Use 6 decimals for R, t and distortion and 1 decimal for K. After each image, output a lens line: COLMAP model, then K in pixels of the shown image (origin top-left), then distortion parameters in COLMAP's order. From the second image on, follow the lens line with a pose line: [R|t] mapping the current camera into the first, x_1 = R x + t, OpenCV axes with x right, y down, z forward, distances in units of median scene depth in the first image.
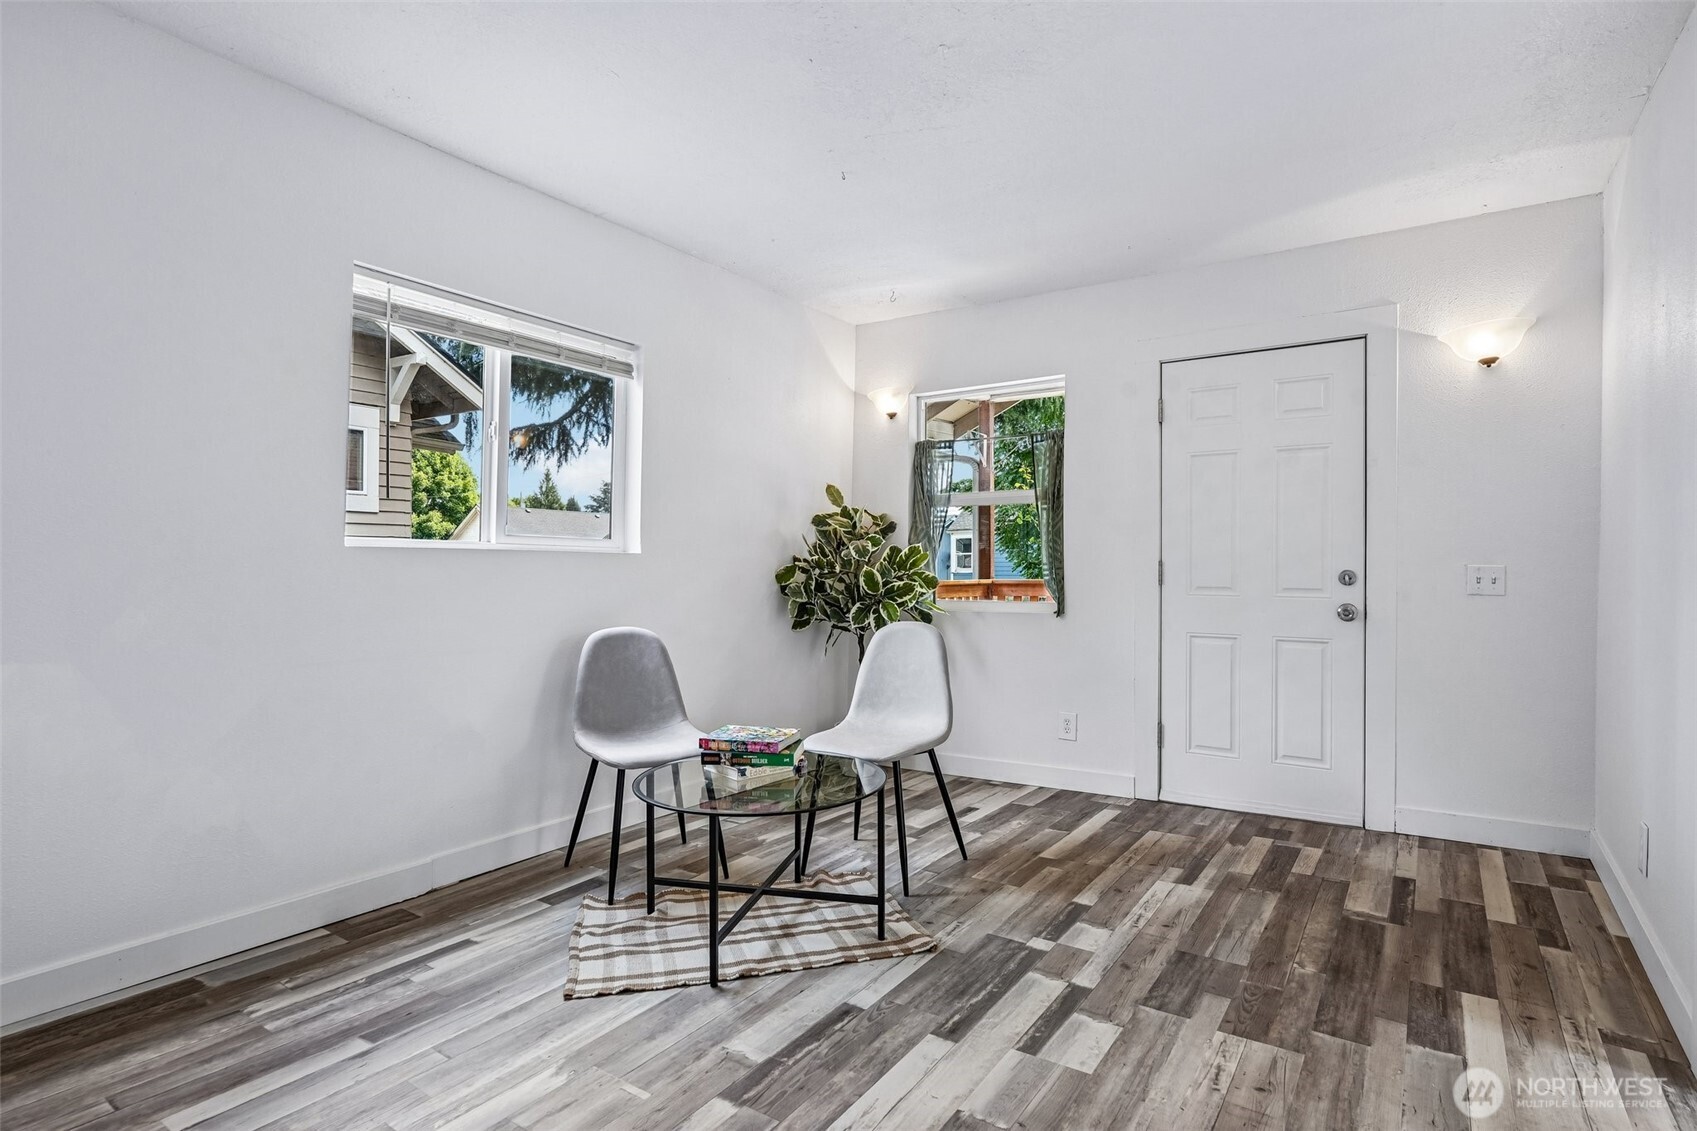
lens RADIAL K [[857.6, 0, 845.4], [0, 857.6, 566.2], [0, 0, 1]] dist [-0.007251, 0.002930]
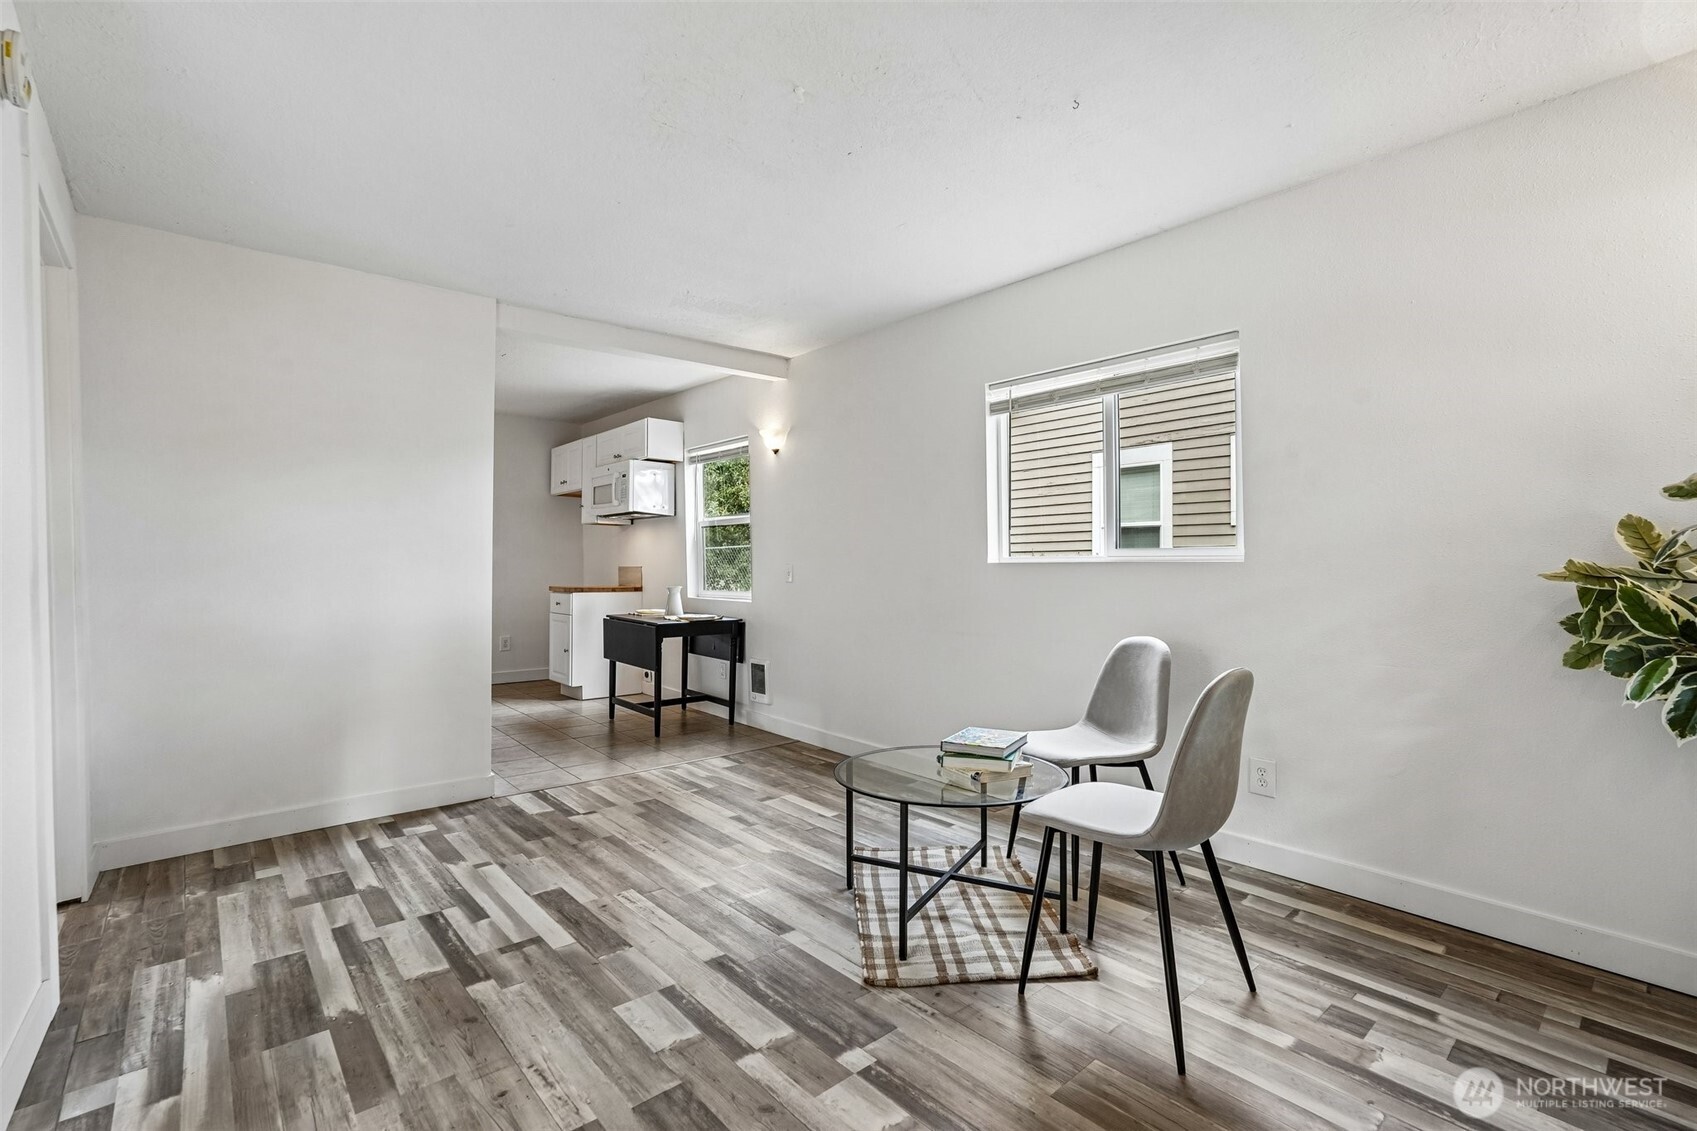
lens RADIAL K [[743.0, 0, 845.4], [0, 743.0, 569.7], [0, 0, 1]] dist [-0.016334, 0.006218]
pose [[-0.240051, -0.004117, -0.970752, 0.857876], [0.002622, 0.999985, -0.004889, -0.005473], [0.970757, -0.003719, -0.240036, 1.111519]]
